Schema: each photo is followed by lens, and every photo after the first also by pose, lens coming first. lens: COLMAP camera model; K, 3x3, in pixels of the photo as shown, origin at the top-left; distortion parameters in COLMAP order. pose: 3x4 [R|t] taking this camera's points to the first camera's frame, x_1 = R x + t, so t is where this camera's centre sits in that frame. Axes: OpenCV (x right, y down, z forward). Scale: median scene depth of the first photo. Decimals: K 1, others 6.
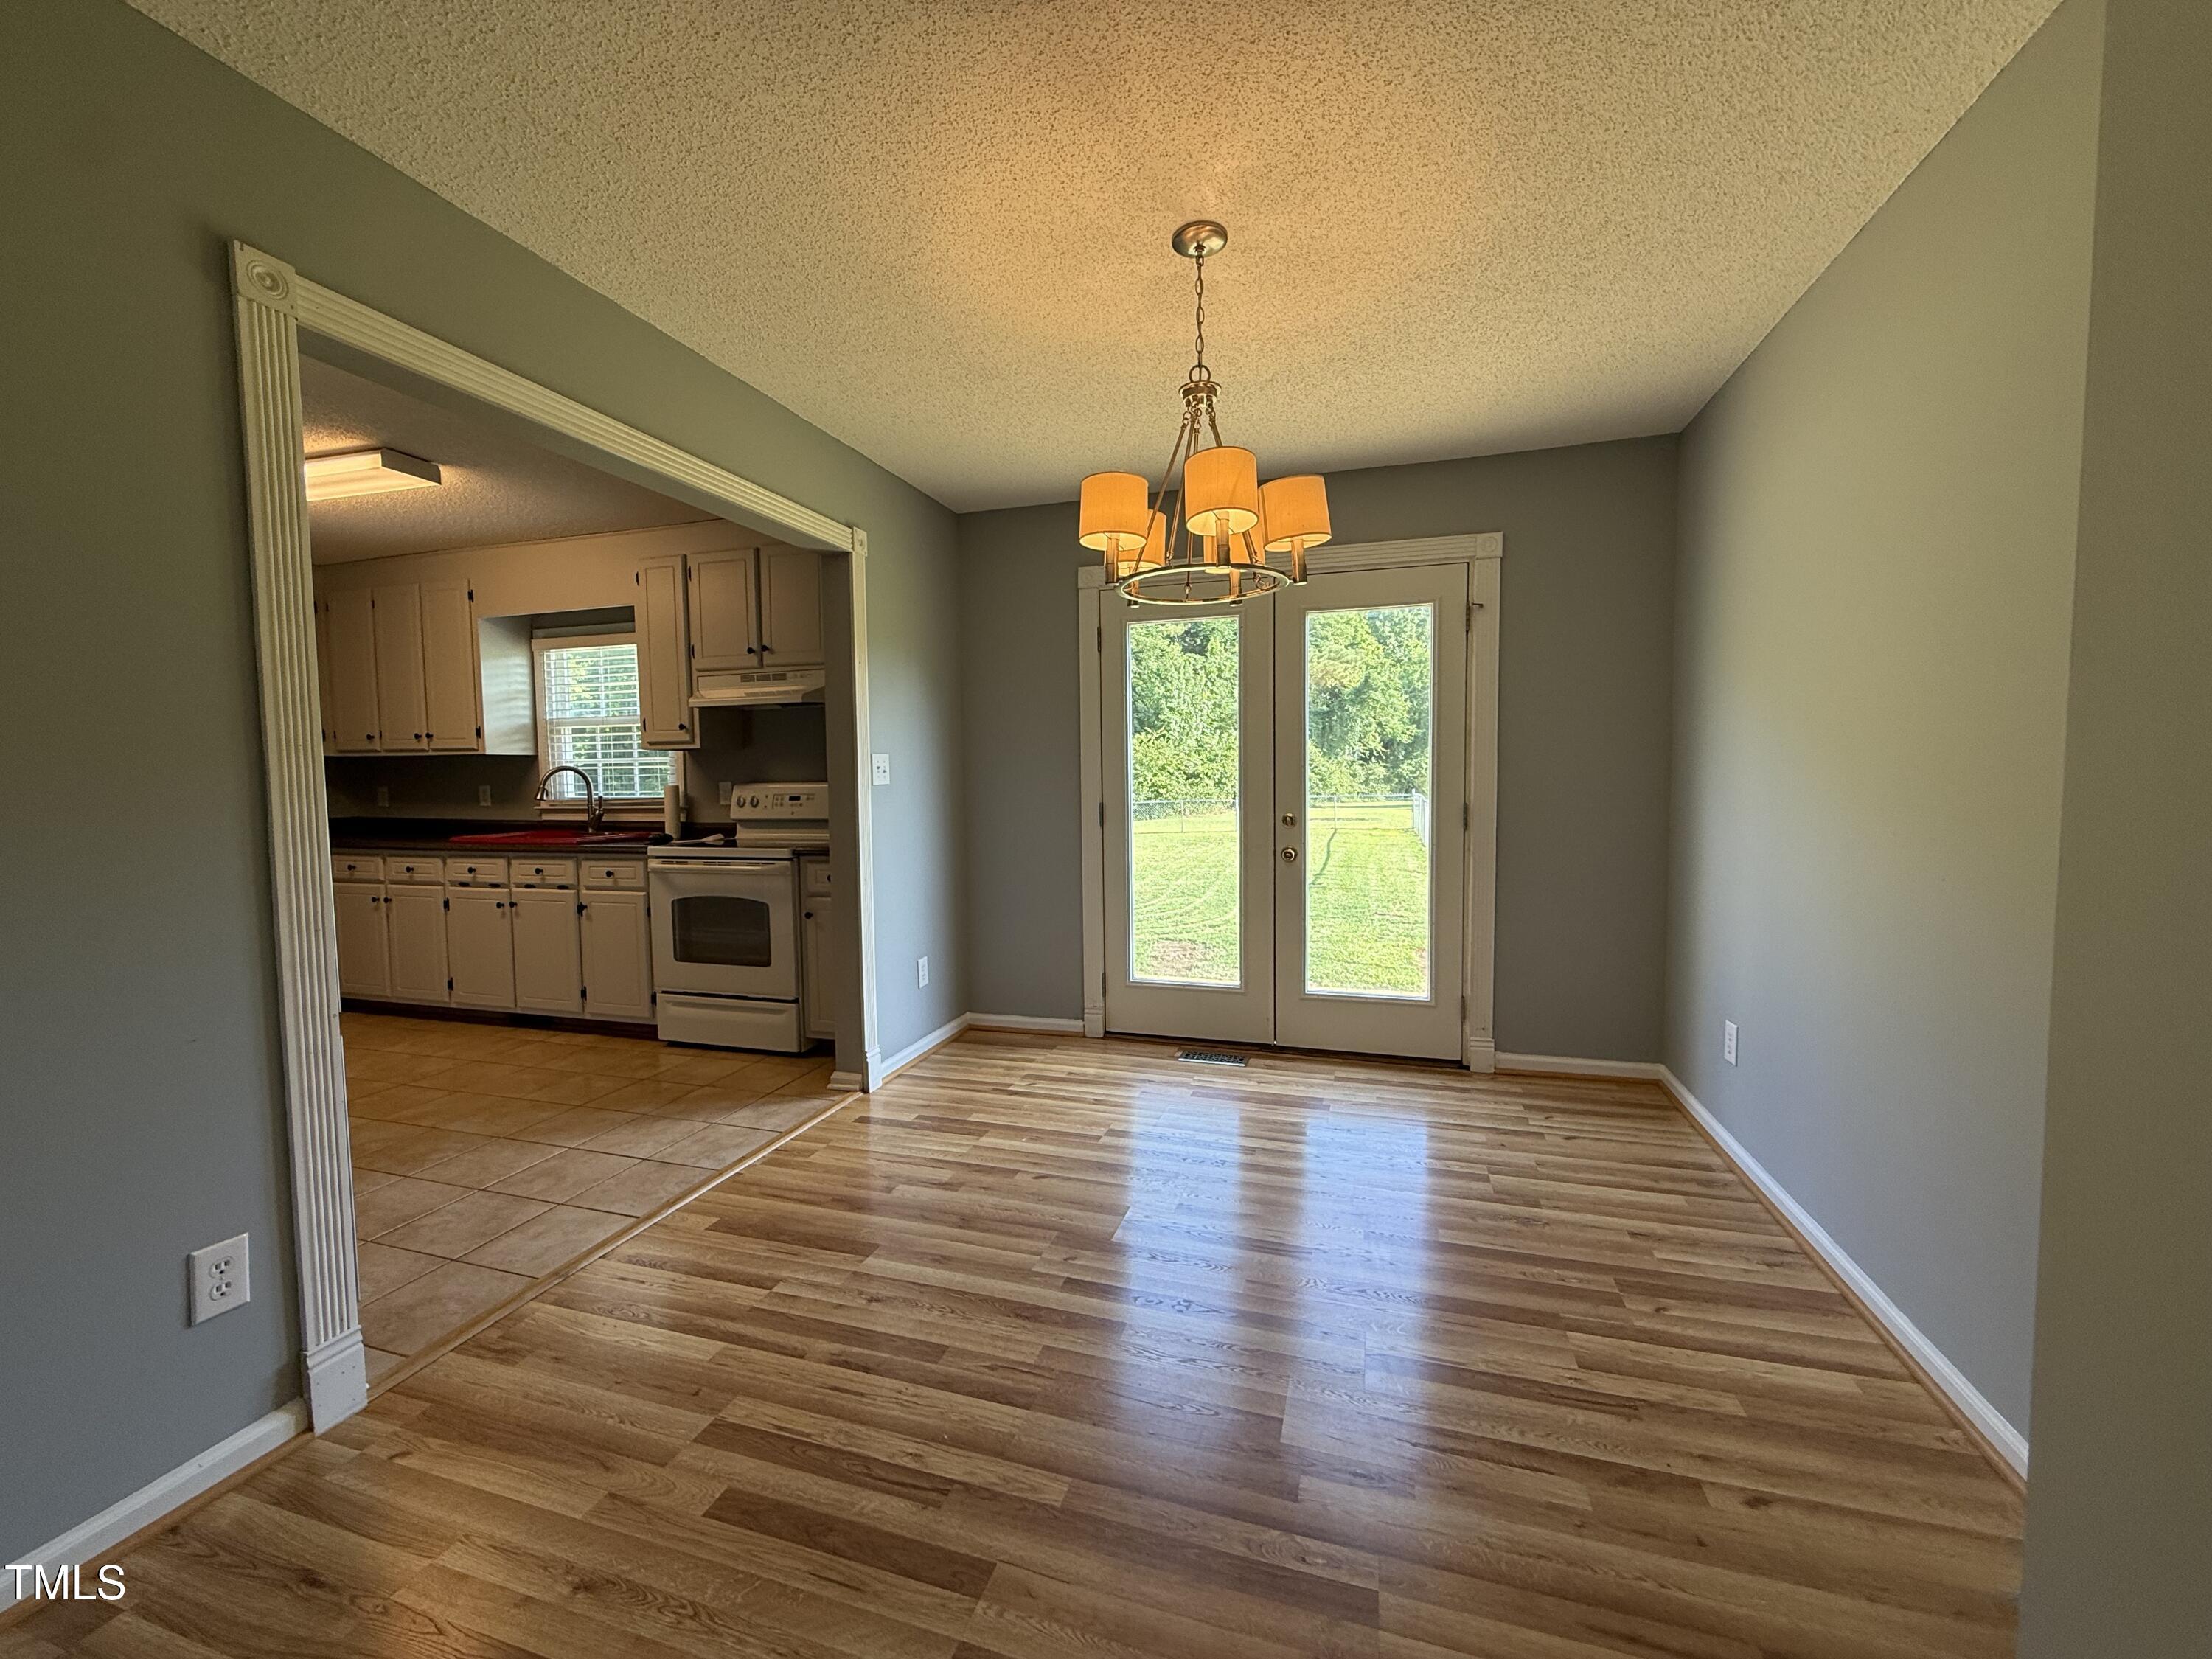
lens RADIAL K [[900.0, 0, 1091.7], [0, 900.0, 826.0], [0, 0, 1]] dist [0.001511, 0.000729]
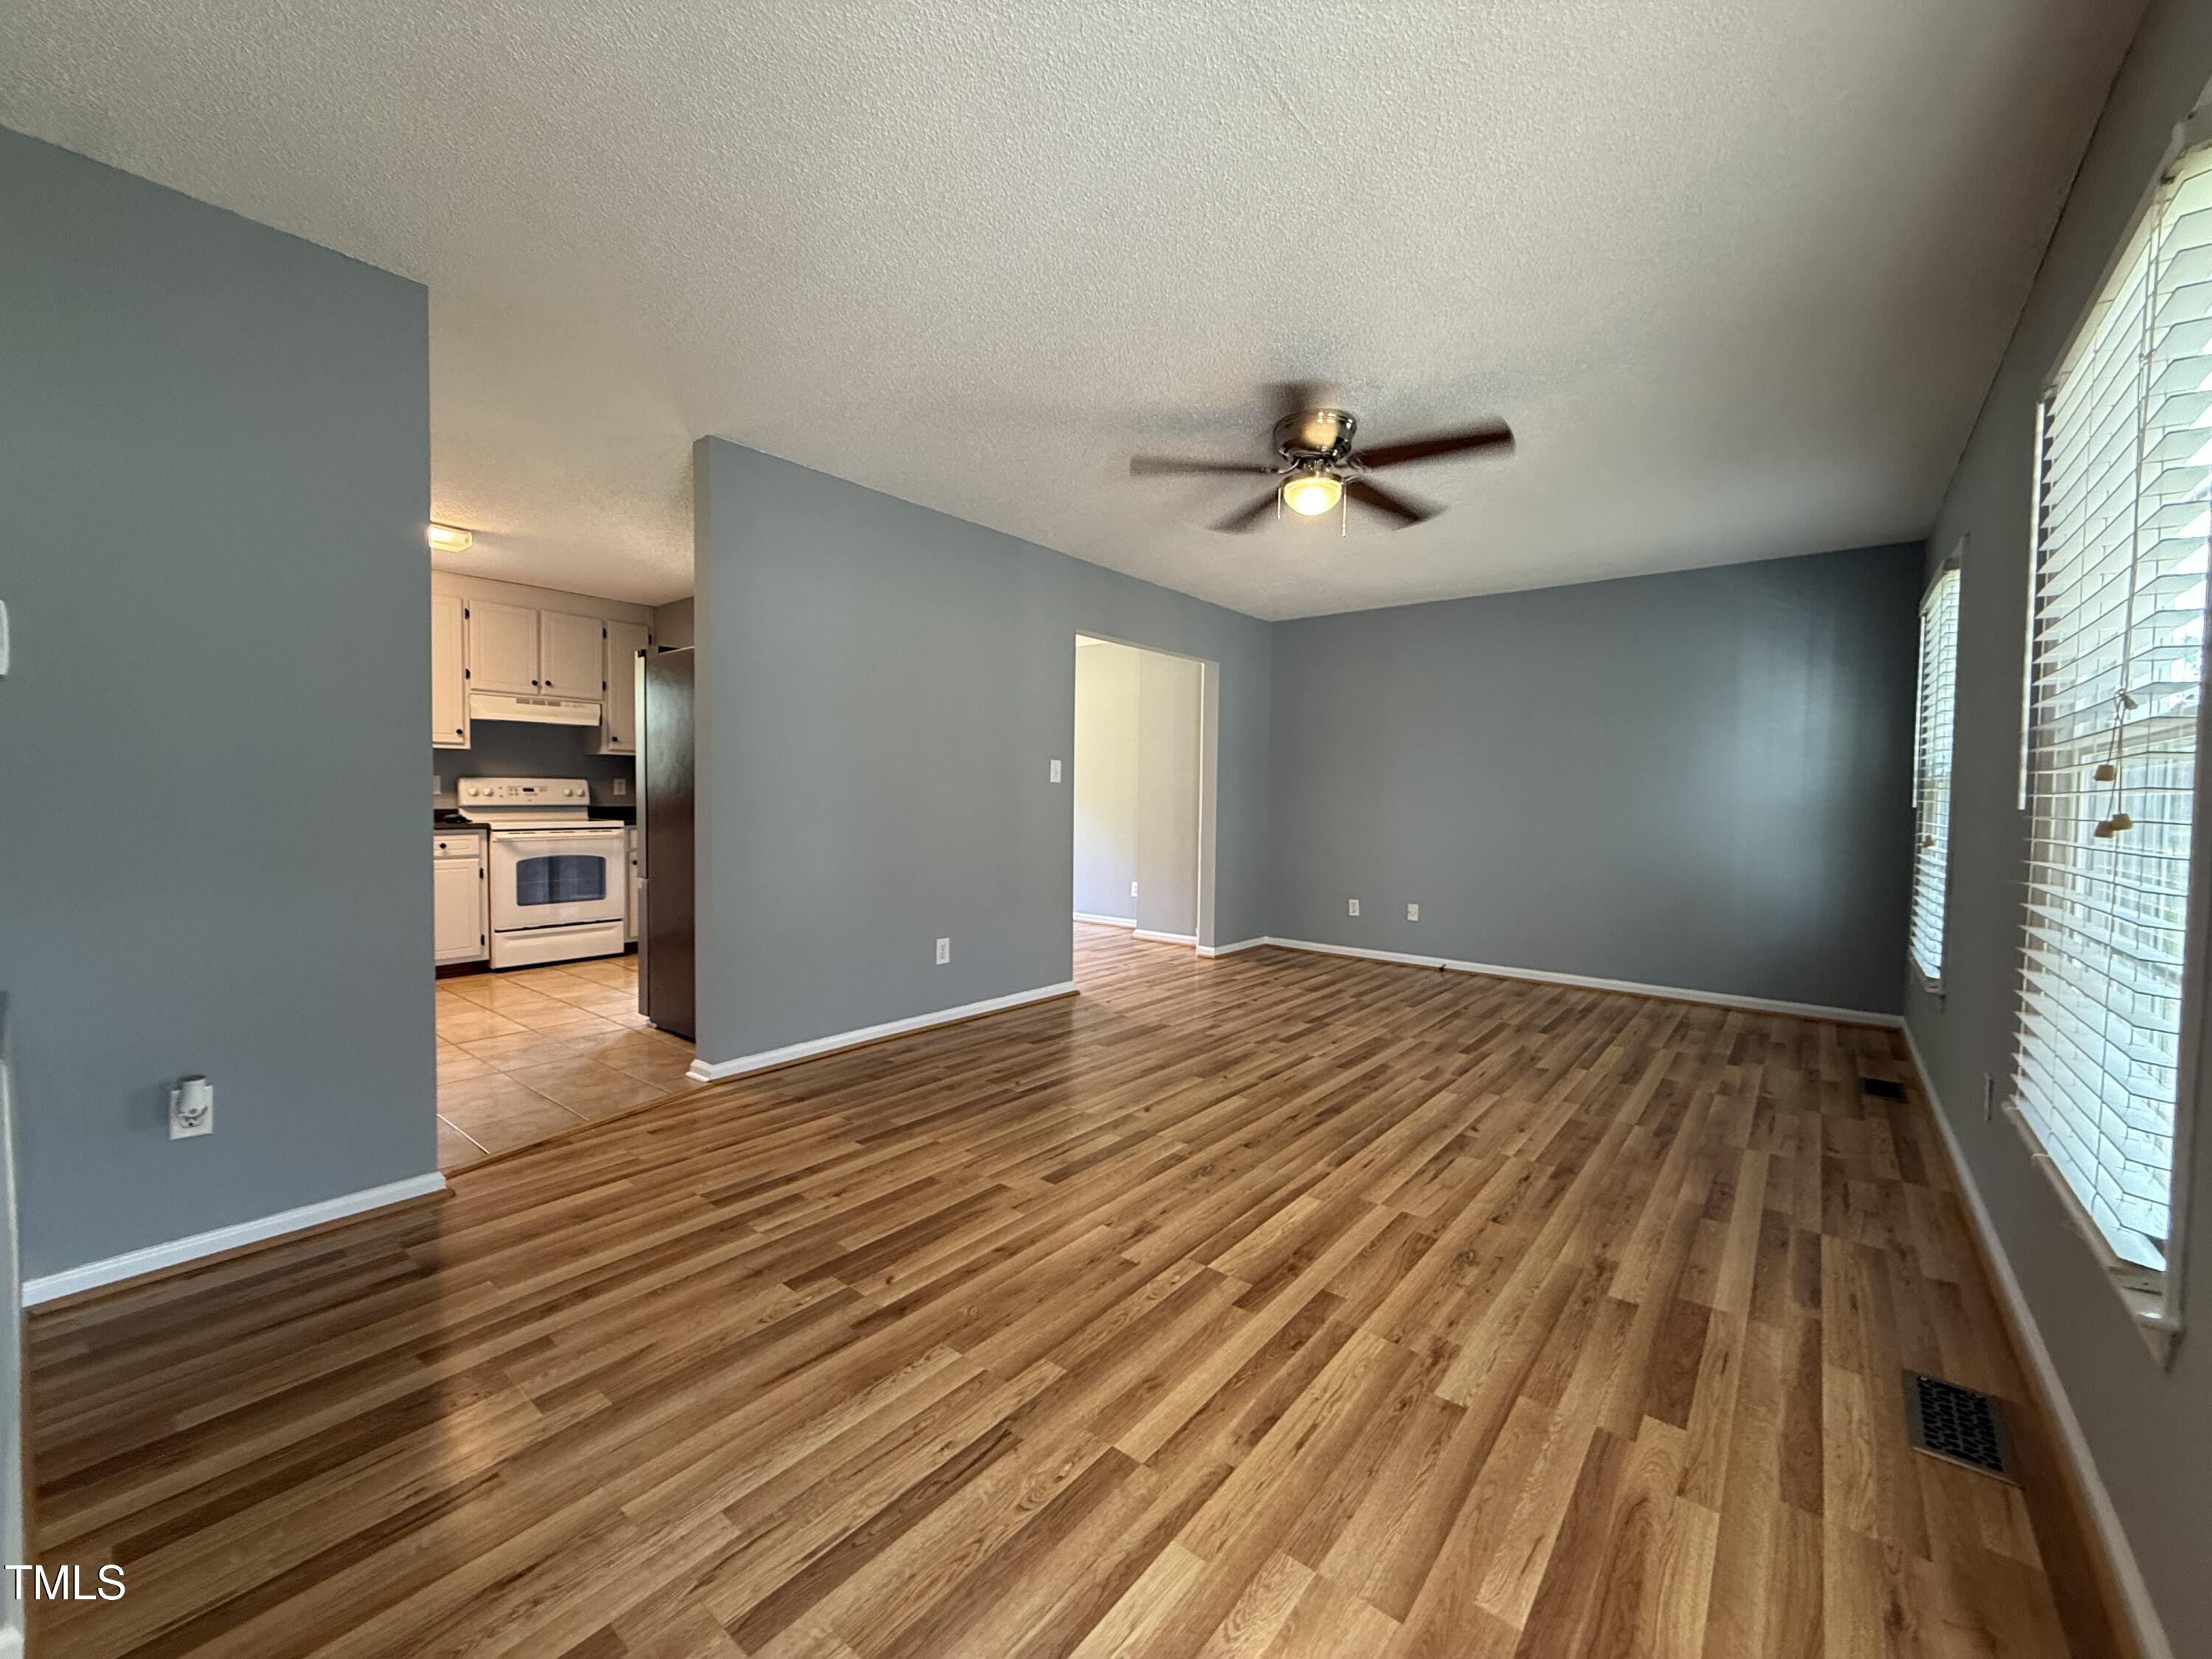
lens RADIAL K [[900.0, 0, 1095.0], [0, 900.0, 839.4], [0, 0, 1]] dist [0.001511, 0.000729]
pose [[0.332694, -0.029178, 0.942583, -1.368685], [0.034305, 0.999234, 0.018824, 0.049676], [-0.942411, 0.026073, 0.333440, -0.268033]]
